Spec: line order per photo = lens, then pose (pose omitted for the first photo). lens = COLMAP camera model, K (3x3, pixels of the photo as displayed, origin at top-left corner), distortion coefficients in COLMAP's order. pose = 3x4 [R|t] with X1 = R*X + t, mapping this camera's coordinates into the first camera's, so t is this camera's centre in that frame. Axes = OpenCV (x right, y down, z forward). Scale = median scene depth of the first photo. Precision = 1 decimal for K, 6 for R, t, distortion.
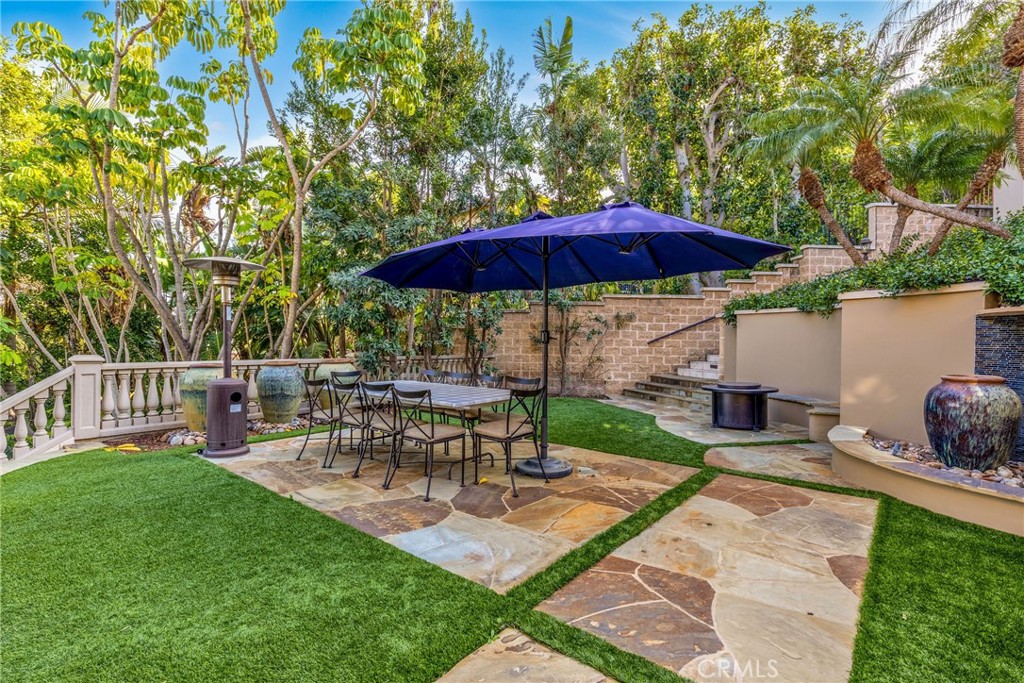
lens RADIAL K [[467.1, 0, 511.2], [0, 467.1, 343.0], [0, 0, 1]] dist [-0.000394, -0.001599]
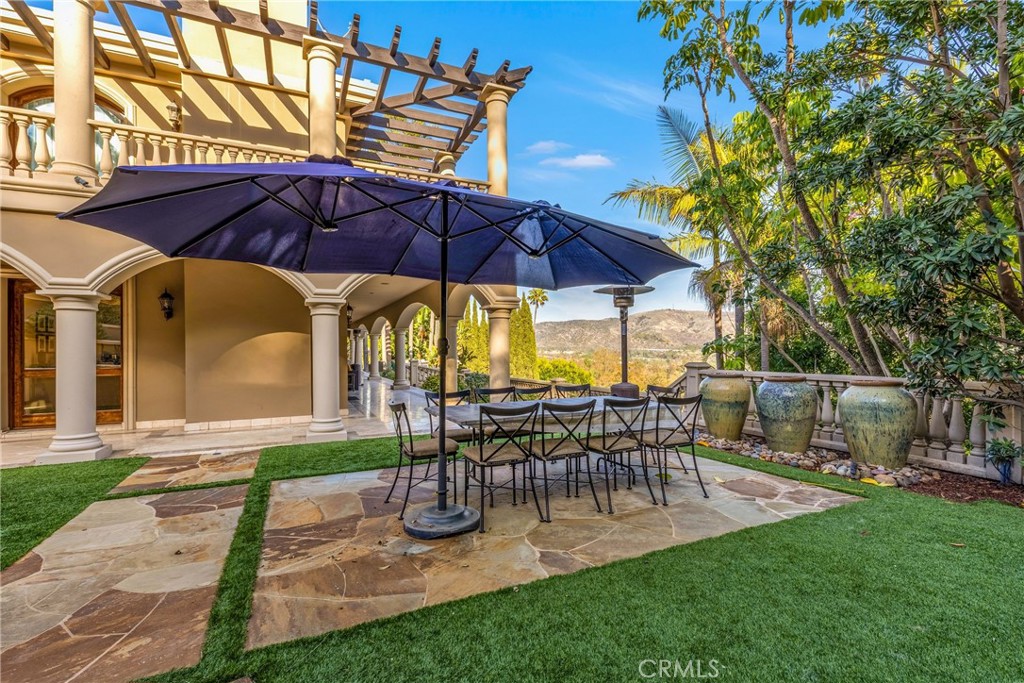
lens RADIAL K [[467.1, 0, 510.0], [0, 467.1, 349.6], [0, 0, 1]] dist [-0.000394, -0.001599]
pose [[-0.413823, -0.007529, -0.910326, 0.894604], [0.001007, 0.999961, -0.008728, -0.001575], [0.910357, -0.004528, -0.413799, 1.782154]]
